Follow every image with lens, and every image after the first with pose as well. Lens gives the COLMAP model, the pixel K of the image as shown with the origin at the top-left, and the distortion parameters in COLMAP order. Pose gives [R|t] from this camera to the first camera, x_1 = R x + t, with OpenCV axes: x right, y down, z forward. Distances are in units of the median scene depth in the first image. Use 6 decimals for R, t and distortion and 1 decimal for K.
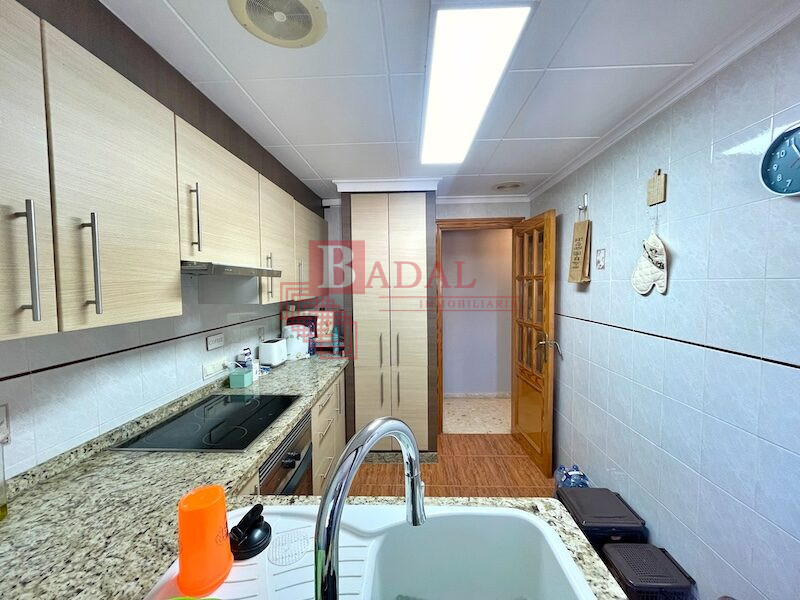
lens RADIAL K [[320.9, 0, 400.5], [0, 320.9, 299.6], [0, 0, 1]] dist [-0.004088, 0.000564]
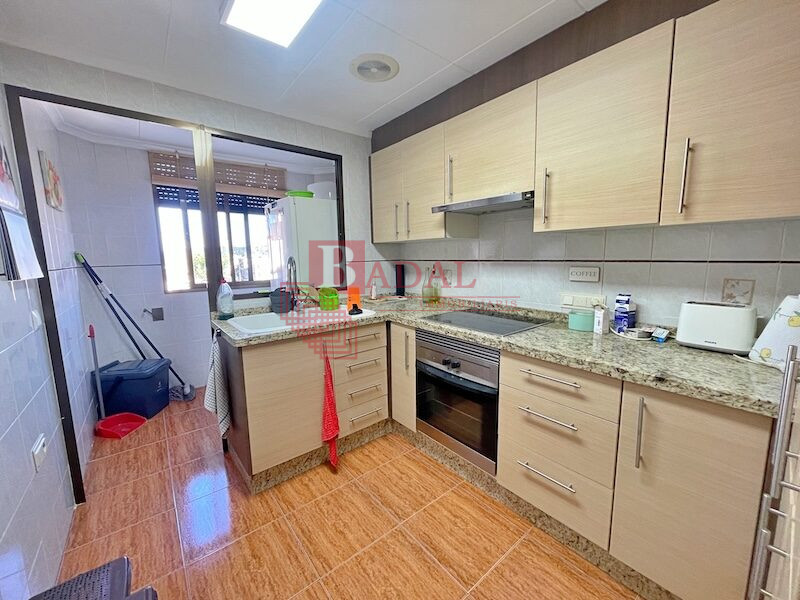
lens RADIAL K [[320.9, 0, 399.8], [0, 320.9, 299.5], [0, 0, 1]] dist [-0.004088, 0.000564]
pose [[-0.757878, 0.113631, -0.642425, 0.568140], [-0.007871, 0.983050, 0.183166, 0.049067], [0.652349, 0.143874, -0.744138, 1.781851]]
